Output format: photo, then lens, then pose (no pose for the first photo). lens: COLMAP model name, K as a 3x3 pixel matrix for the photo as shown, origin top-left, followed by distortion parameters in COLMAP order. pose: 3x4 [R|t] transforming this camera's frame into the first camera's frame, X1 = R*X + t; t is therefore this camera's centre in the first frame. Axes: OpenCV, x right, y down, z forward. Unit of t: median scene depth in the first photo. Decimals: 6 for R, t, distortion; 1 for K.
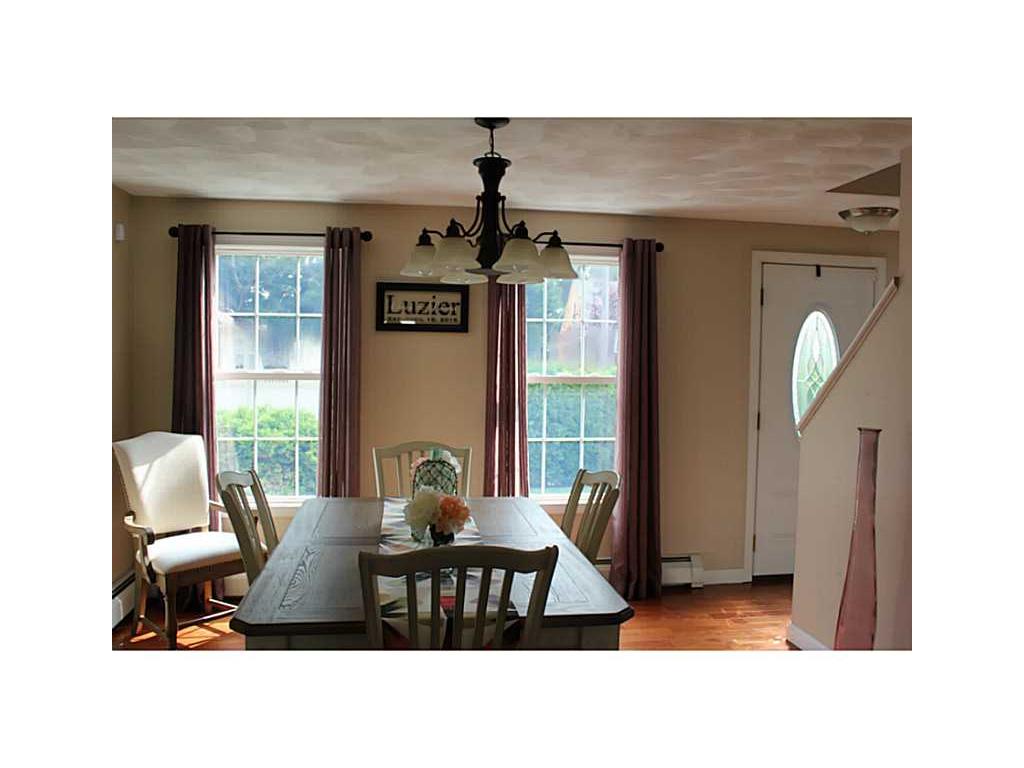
lens RADIAL K [[783.9, 0, 512.0], [0, 783.9, 384.0], [0, 0, 1]] dist [-0.112143, 0.000555]
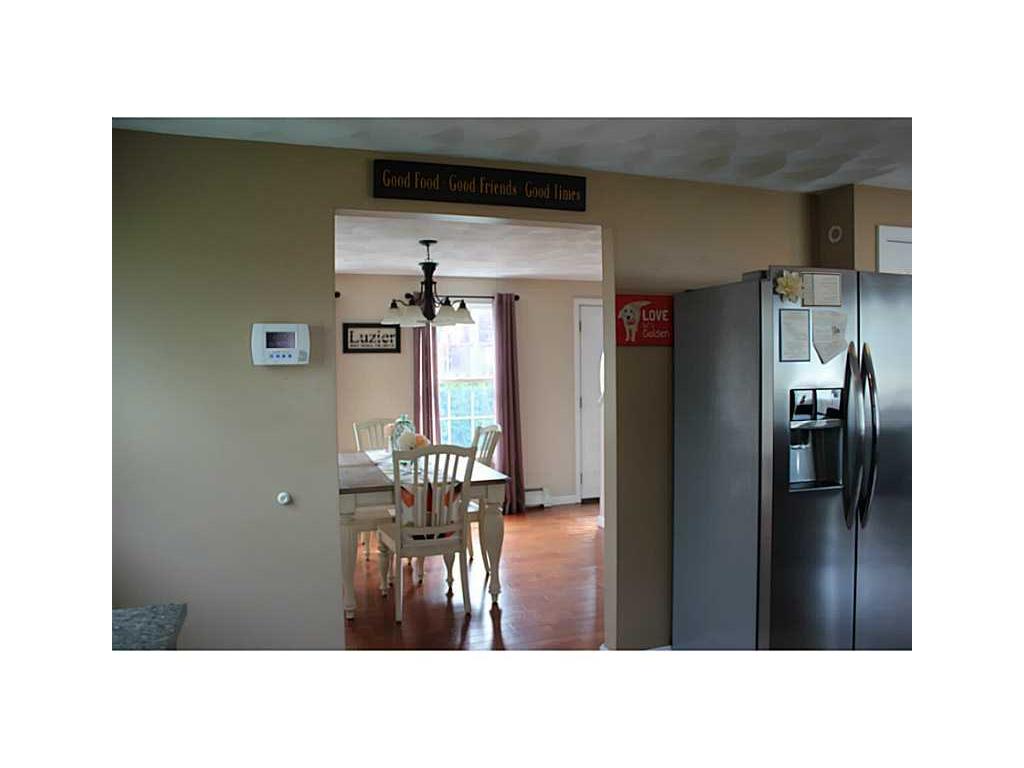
lens RADIAL K [[678.7, 0, 512.0], [0, 678.7, 384.0], [0, 0, 1]] dist [-0.088349, 0.001987]
pose [[0.984321, -0.030790, 0.173680, -0.075325], [0.033254, 0.999383, -0.011293, 0.021091], [-0.173225, 0.016892, 0.984737, -0.409916]]
